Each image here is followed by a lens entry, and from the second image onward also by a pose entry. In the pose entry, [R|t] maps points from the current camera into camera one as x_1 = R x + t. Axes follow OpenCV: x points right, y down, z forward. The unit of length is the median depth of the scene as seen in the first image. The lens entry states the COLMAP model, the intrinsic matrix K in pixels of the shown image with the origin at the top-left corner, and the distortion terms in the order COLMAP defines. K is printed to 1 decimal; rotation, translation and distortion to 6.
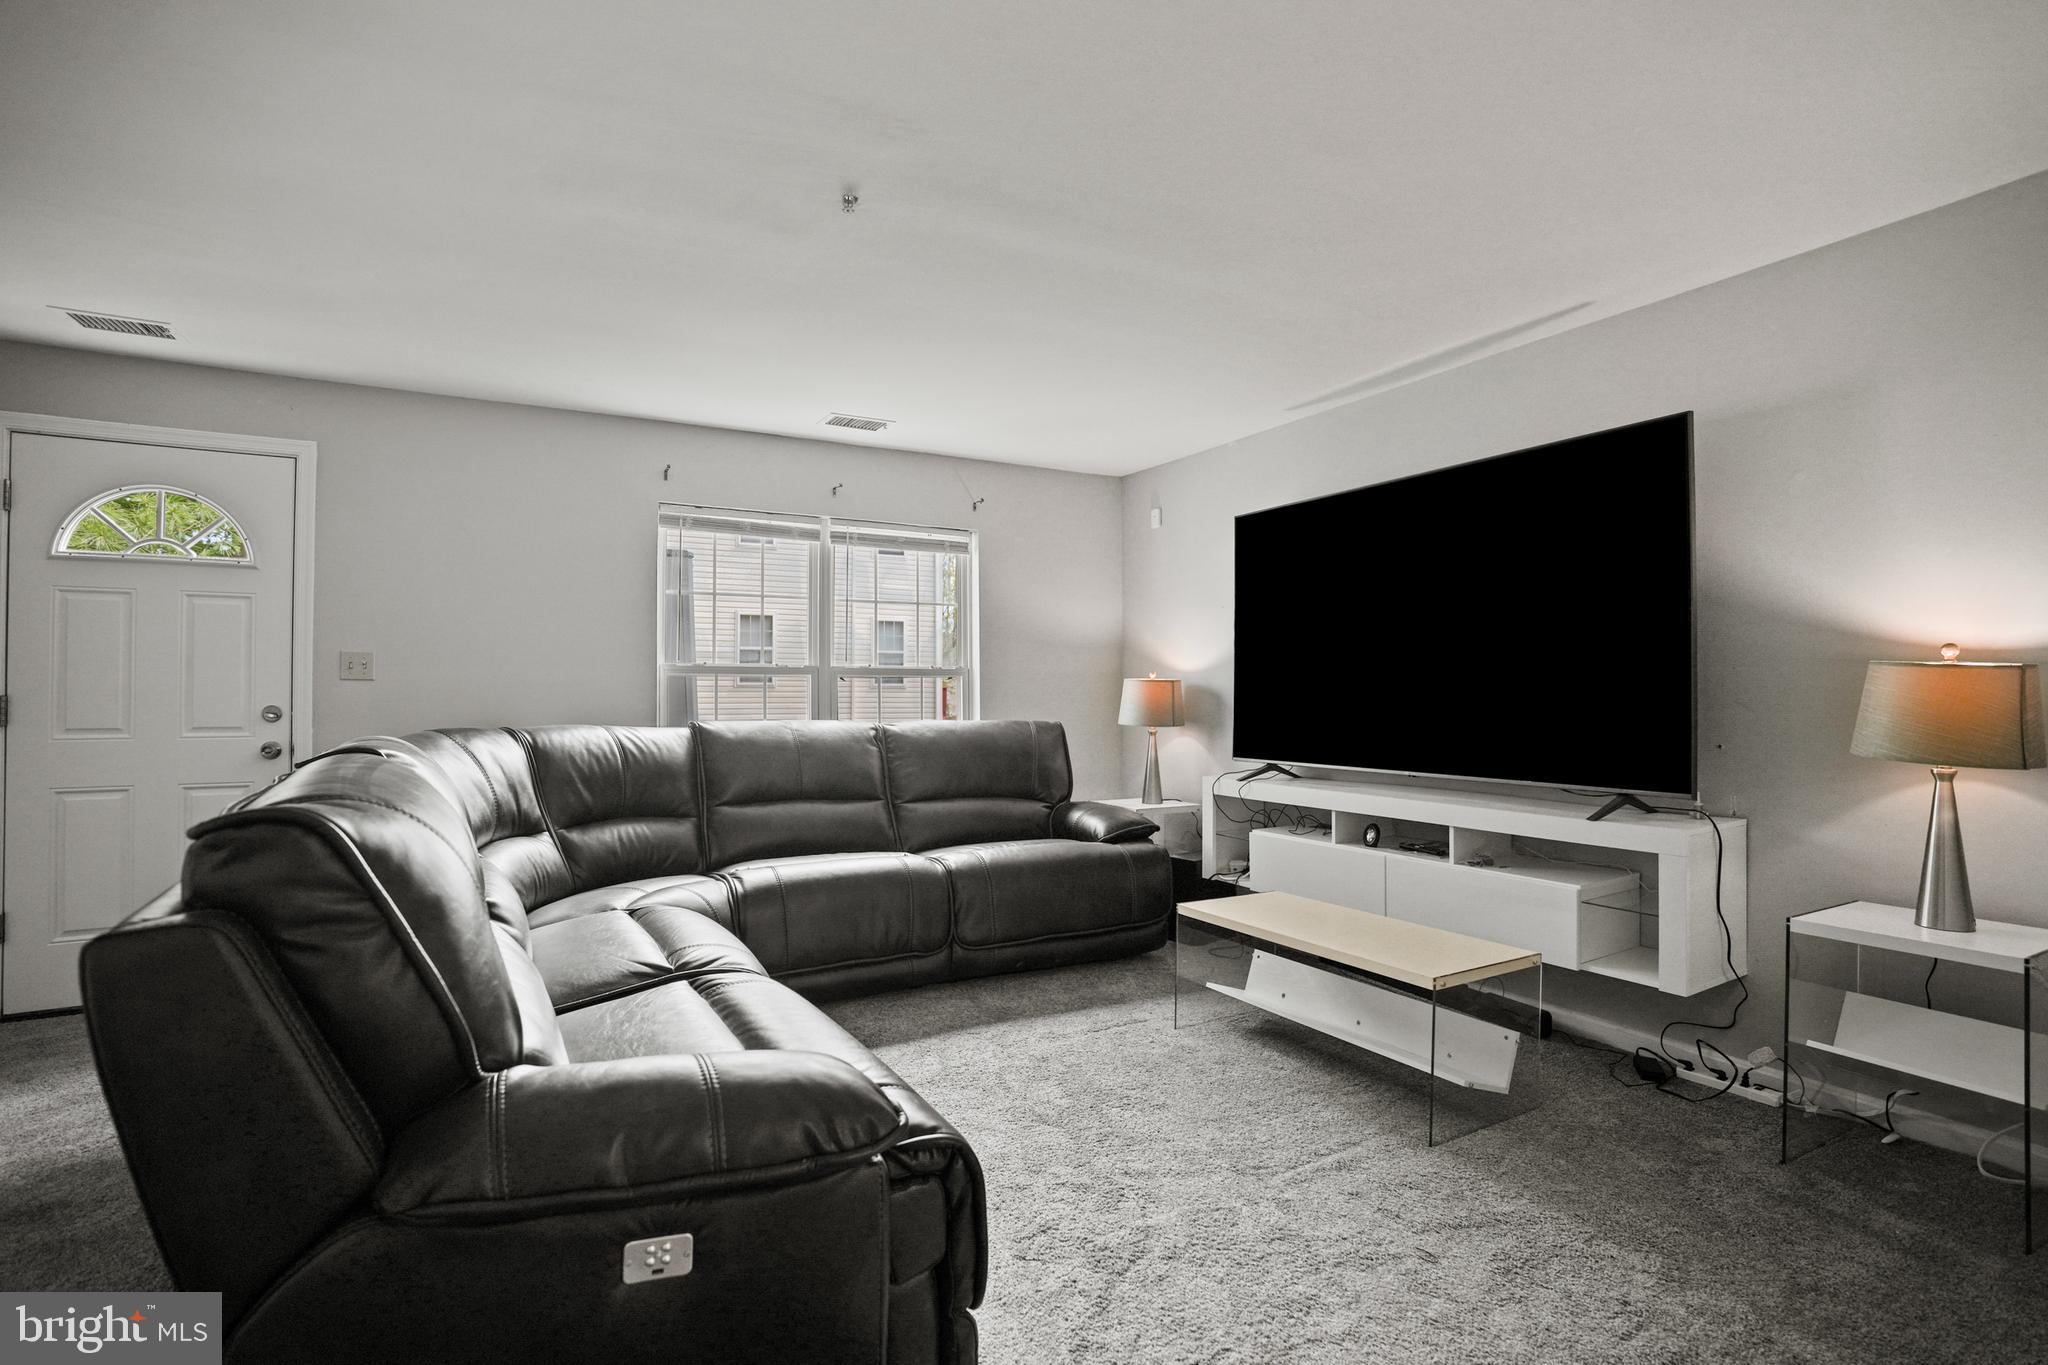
lens RADIAL K [[980.6, 0, 1041.6], [0, 980.6, 696.1], [0, 0, 1]] dist [-0.031151, 0.016106]
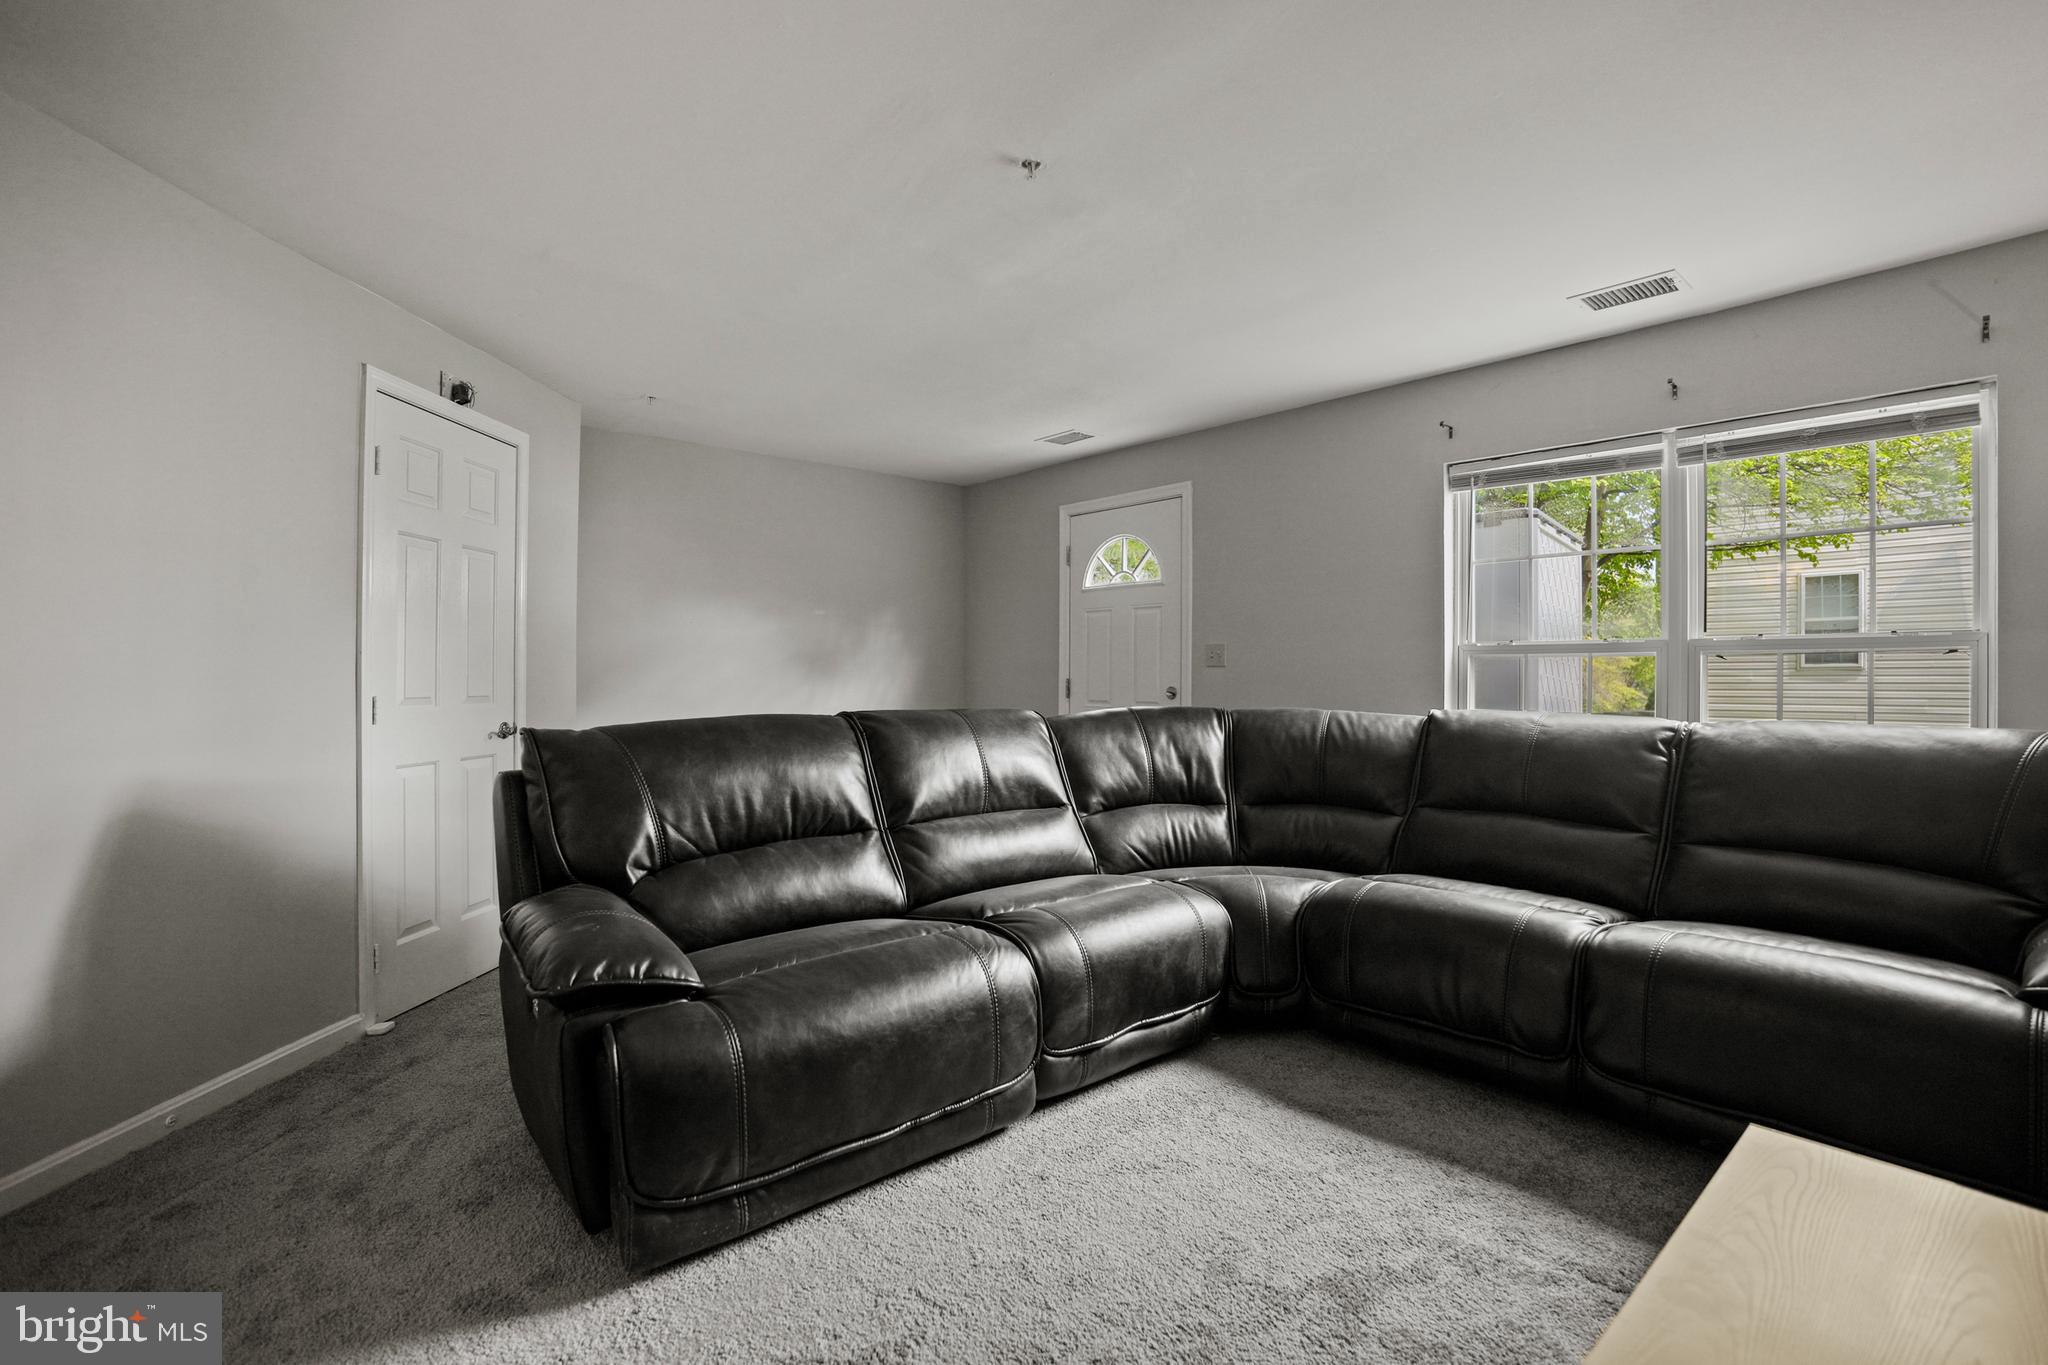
lens RADIAL K [[980.6, 0, 992.8], [0, 980.6, 676.0], [0, 0, 1]] dist [-0.031151, 0.016106]
pose [[0.207490, 0.001184, -0.978236, 0.403202], [0.000845, 0.999999, 0.001390, -0.005554], [0.978237, -0.001115, 0.207489, 0.409624]]
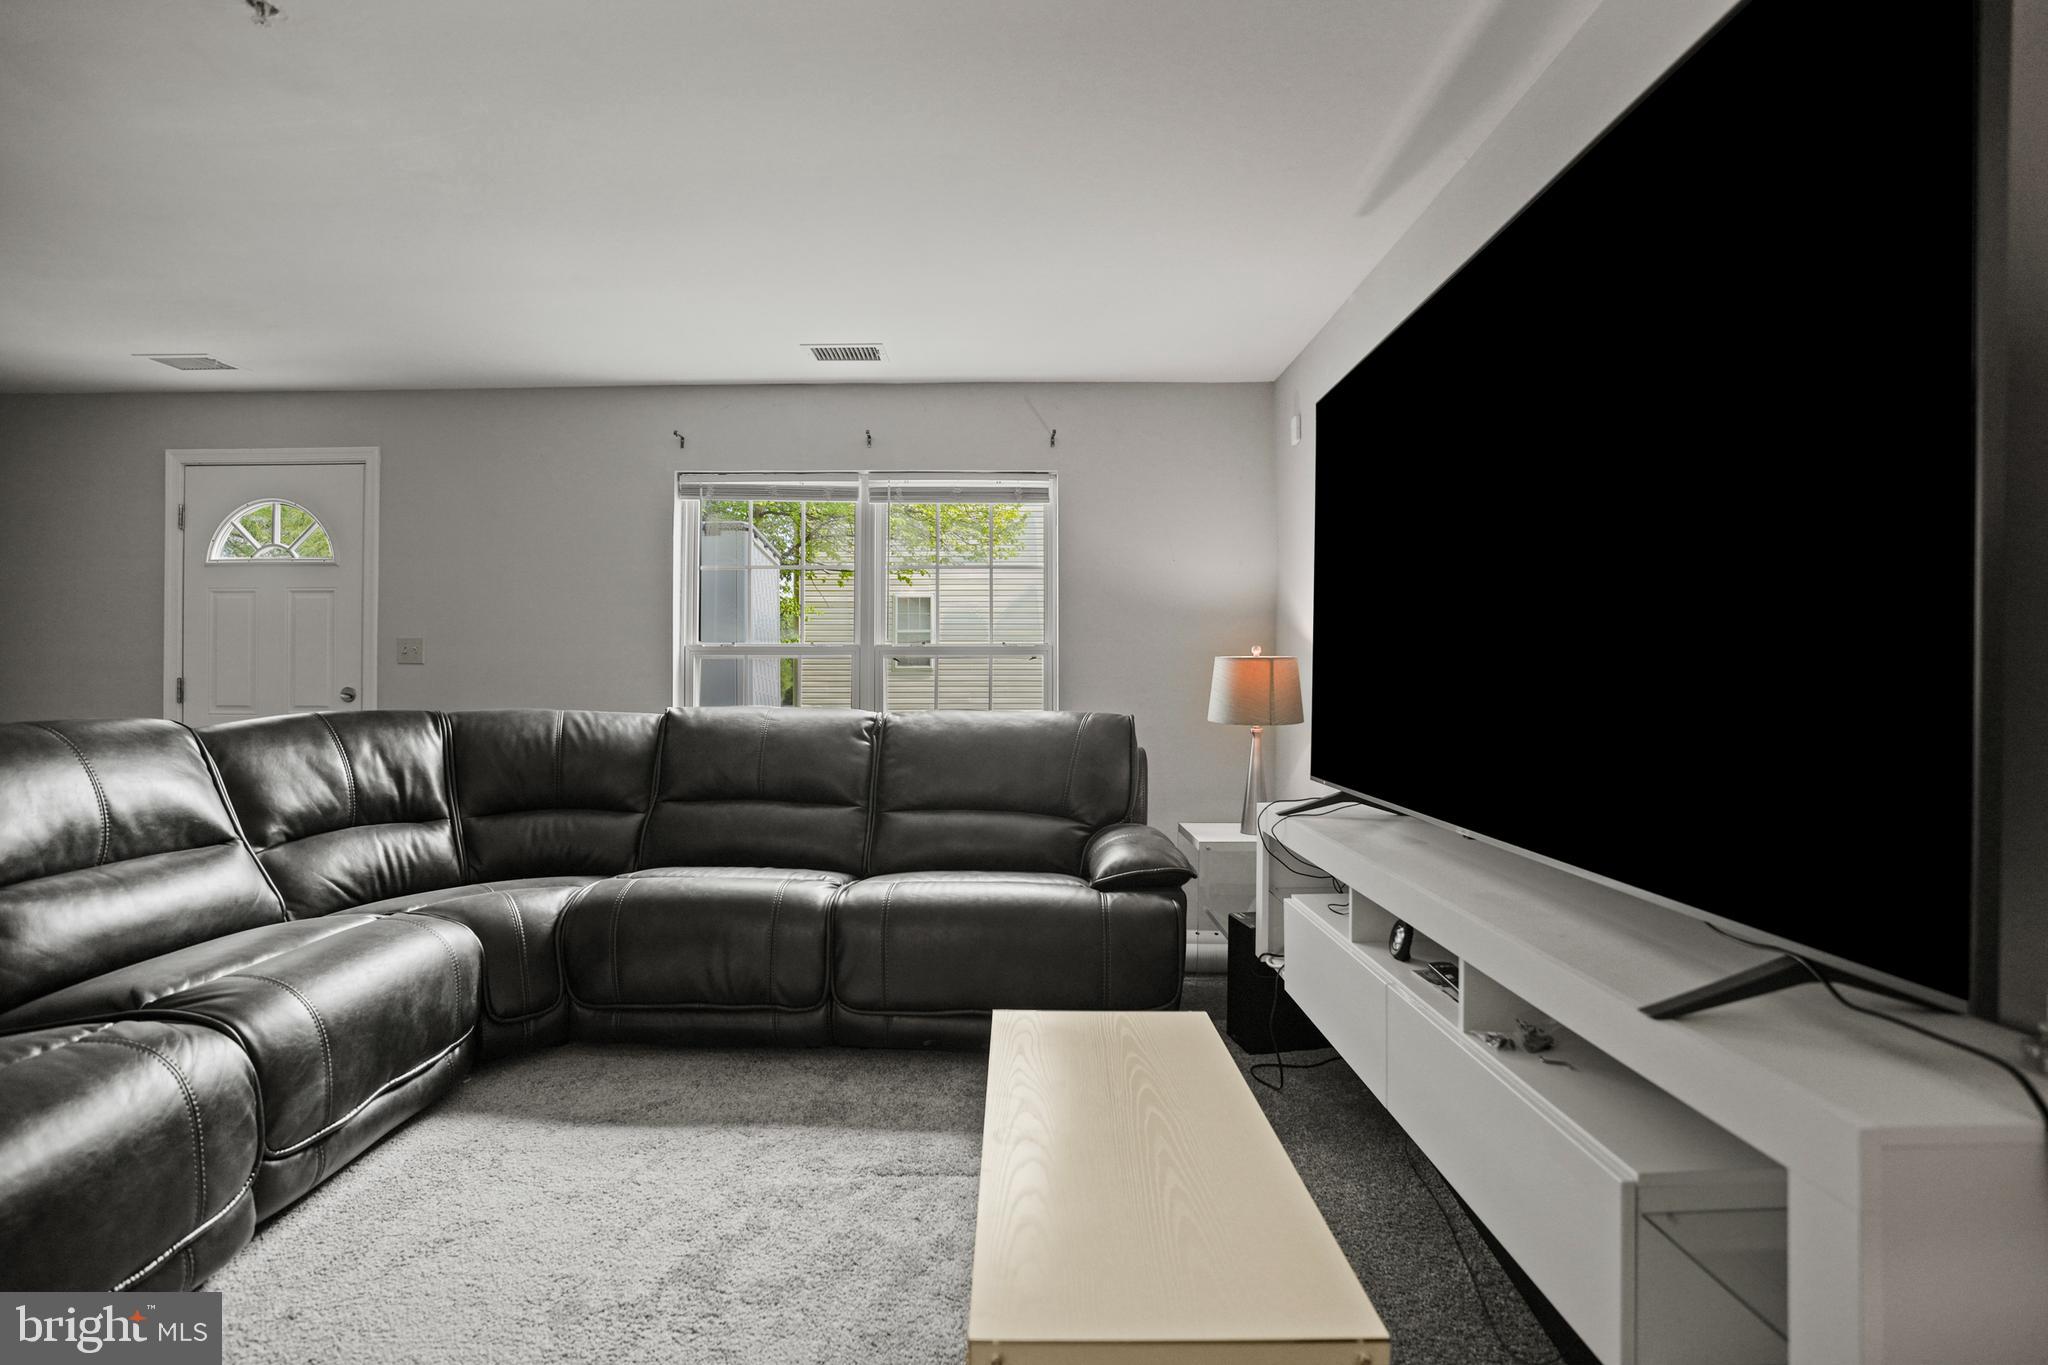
lens RADIAL K [[980.6, 0, 1023.1], [0, 980.6, 681.7], [0, 0, 1]] dist [-0.031151, 0.016106]
pose [[0.862306, 0.005499, -0.506357, 0.372398], [-0.001918, 0.999969, 0.007594, -0.005114], [0.506384, -0.005577, 0.862290, 0.358549]]
